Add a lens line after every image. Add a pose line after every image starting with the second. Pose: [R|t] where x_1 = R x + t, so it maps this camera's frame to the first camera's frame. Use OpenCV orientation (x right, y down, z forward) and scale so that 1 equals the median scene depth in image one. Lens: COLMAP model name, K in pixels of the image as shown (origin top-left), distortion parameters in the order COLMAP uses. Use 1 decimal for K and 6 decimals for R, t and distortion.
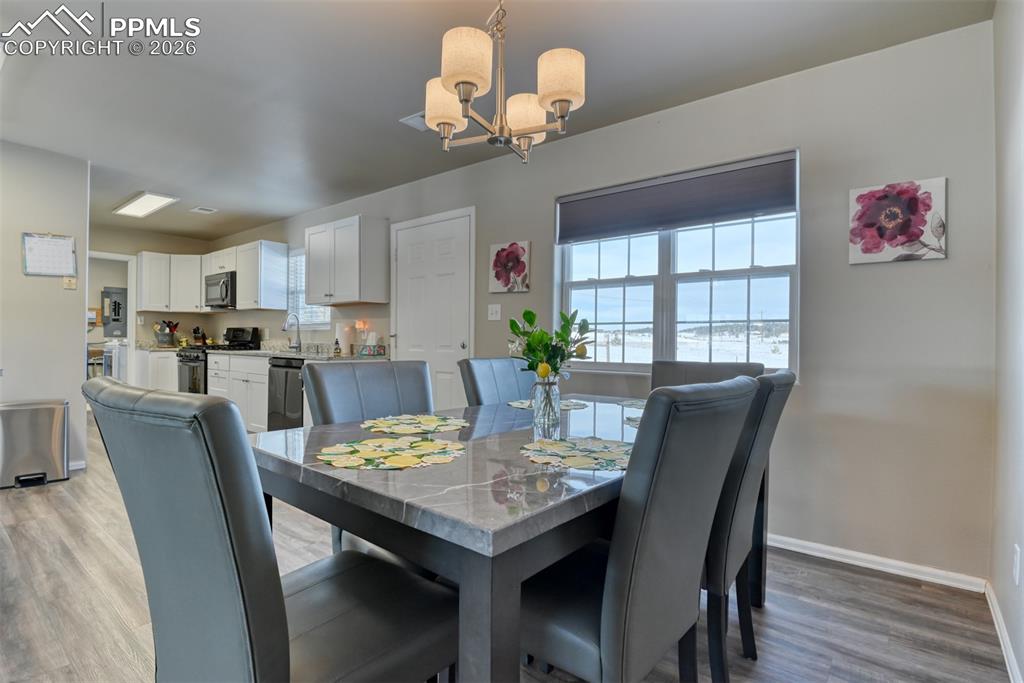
lens RADIAL K [[506.2, 0, 518.2], [0, 506.2, 345.7], [0, 0, 1]] dist [-0.025456, -0.002854]
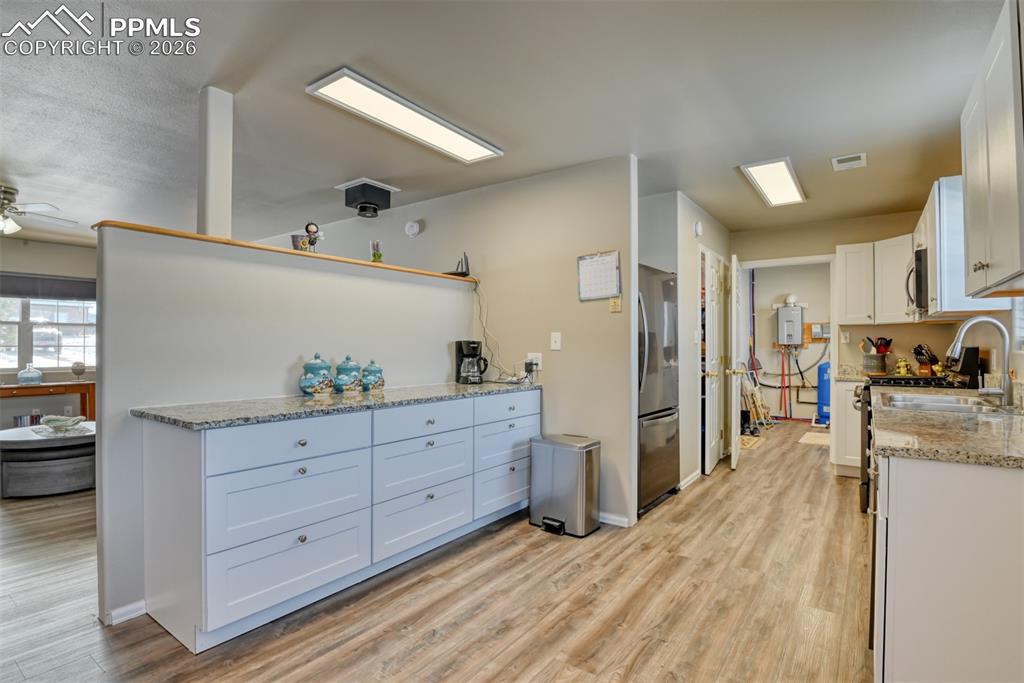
lens RADIAL K [[506.2, 0, 508.6], [0, 506.2, 344.9], [0, 0, 1]] dist [-0.025456, -0.002854]
pose [[0.051343, -0.013801, -0.998586, -0.042579], [-0.007140, 0.999874, -0.014186, -0.041606], [0.998656, 0.007858, 0.051238, 0.732906]]
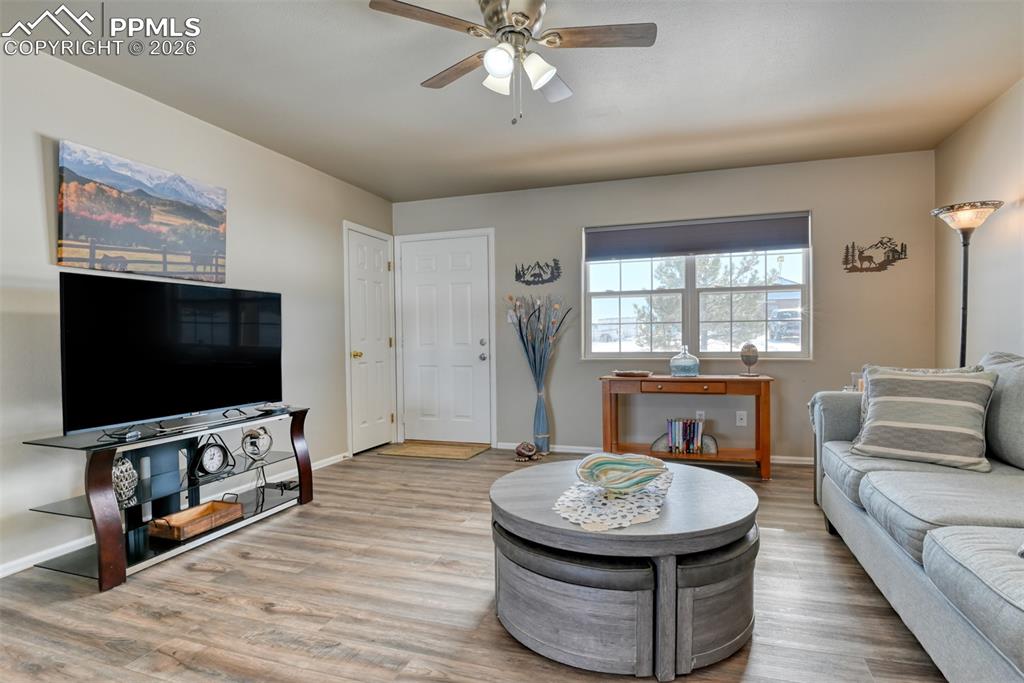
lens RADIAL K [[506.2, 0, 507.2], [0, 506.2, 347.3], [0, 0, 1]] dist [-0.025456, -0.002854]
pose [[-0.942438, 0.004067, -0.334357, -0.880188], [-0.003031, 0.999781, 0.020706, -0.015474], [0.334368, 0.020528, -0.942219, 0.259896]]
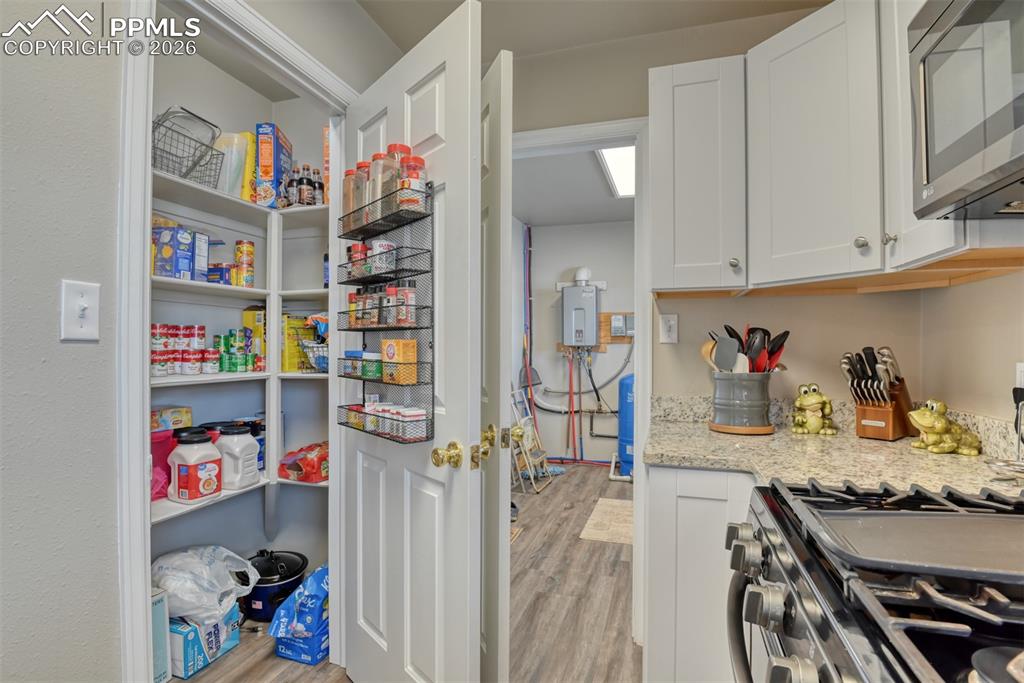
lens RADIAL K [[506.2, 0, 505.0], [0, 506.2, 349.5], [0, 0, 1]] dist [-0.025456, -0.002854]
pose [[0.356721, -0.006683, -0.934187, -0.831858], [-0.004215, 0.999953, -0.008763, -0.058177], [0.934202, 0.007064, 0.356676, 1.304250]]
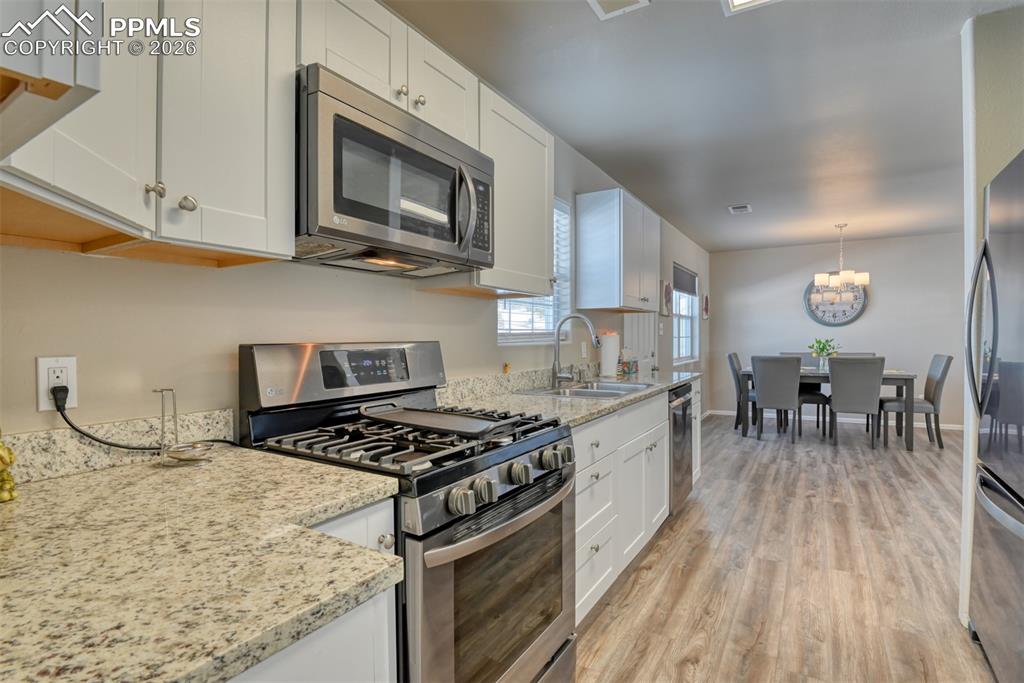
lens RADIAL K [[506.2, 0, 518.9], [0, 506.2, 351.6], [0, 0, 1]] dist [-0.025456, -0.002854]
pose [[-0.145970, -0.039617, 0.988495, -1.276537], [0.013143, 0.999032, 0.041980, -0.063862], [-0.989202, 0.019120, -0.145308, 1.497060]]
